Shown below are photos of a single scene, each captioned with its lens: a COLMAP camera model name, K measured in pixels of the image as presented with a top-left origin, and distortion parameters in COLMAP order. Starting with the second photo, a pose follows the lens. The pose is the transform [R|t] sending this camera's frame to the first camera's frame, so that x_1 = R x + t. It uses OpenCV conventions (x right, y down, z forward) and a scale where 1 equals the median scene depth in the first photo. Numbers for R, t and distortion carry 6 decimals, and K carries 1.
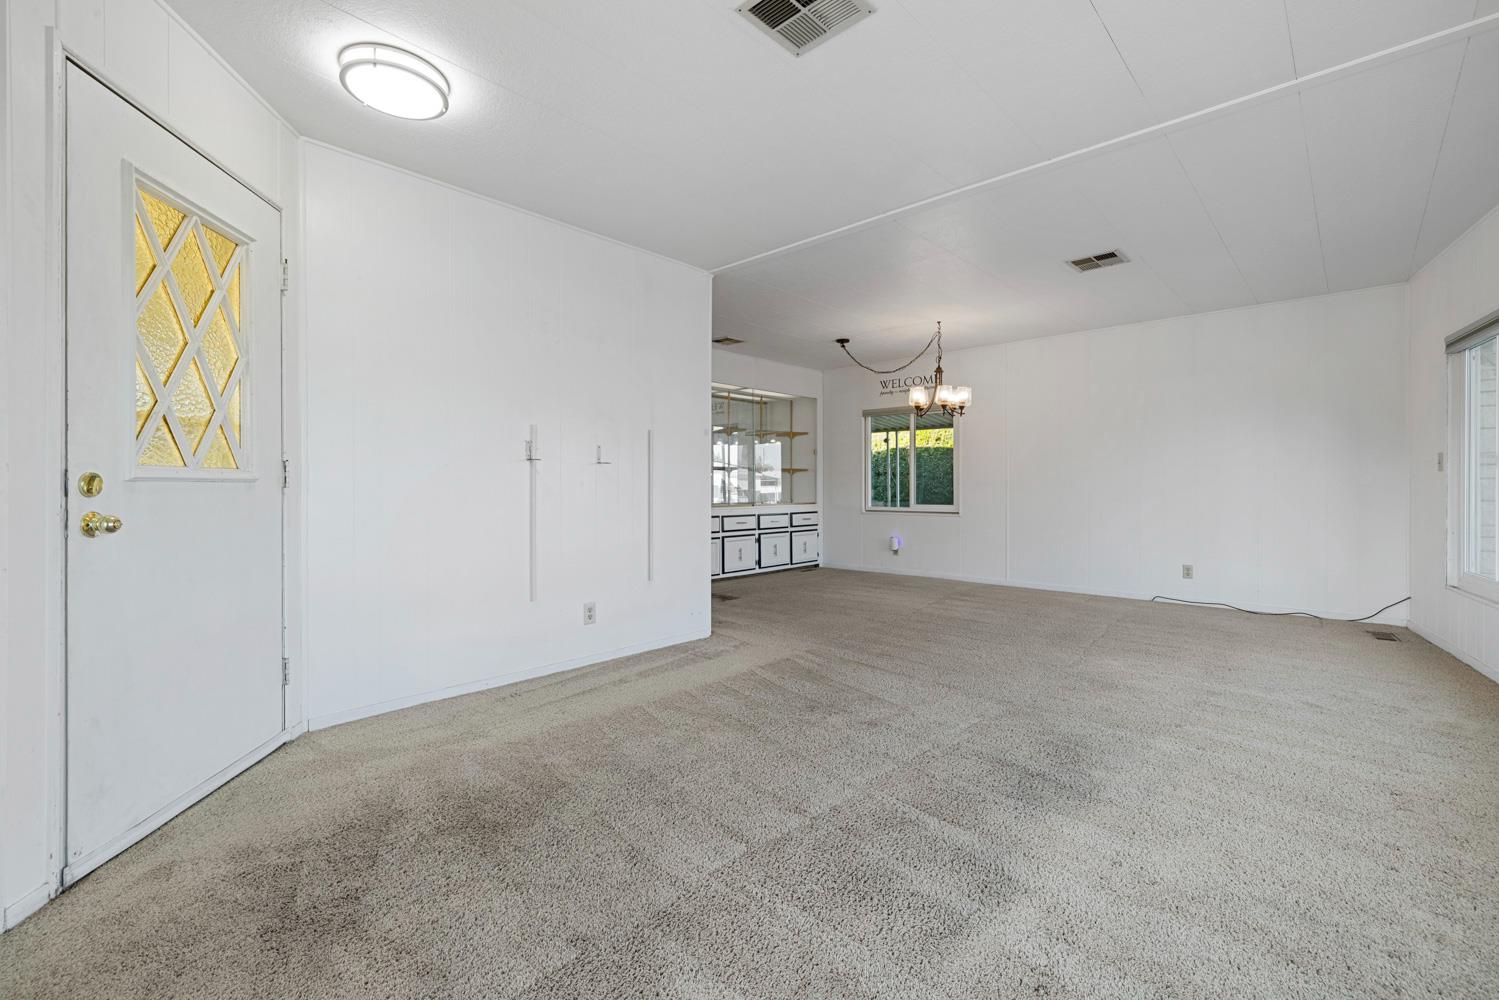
lens RADIAL K [[634.7, 0, 760.5], [0, 634.7, 494.2], [0, 0, 1]] dist [-0.000925, 0.000579]
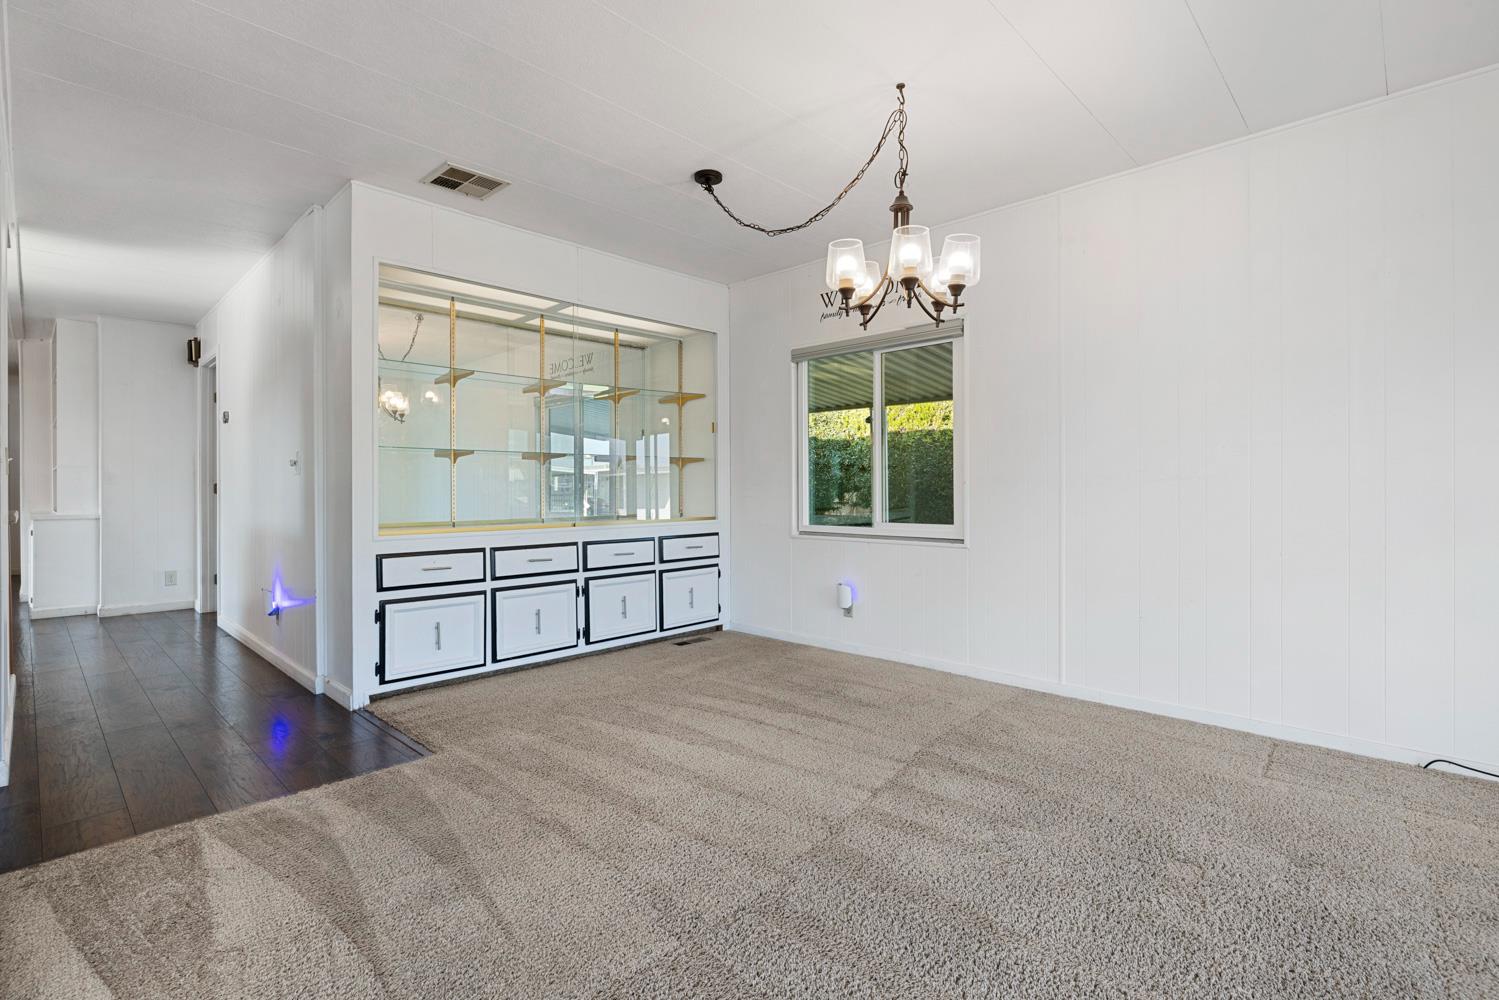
lens RADIAL K [[724.5, 0, 752.4], [0, 724.5, 489.0], [0, 0, 1]] dist [-0.000613, -0.000133]
pose [[0.999978, -0.001293, -0.006453, 0.131548], [0.001242, 0.999968, -0.007930, -0.006782], [0.006463, 0.007922, 0.999948, 0.374871]]
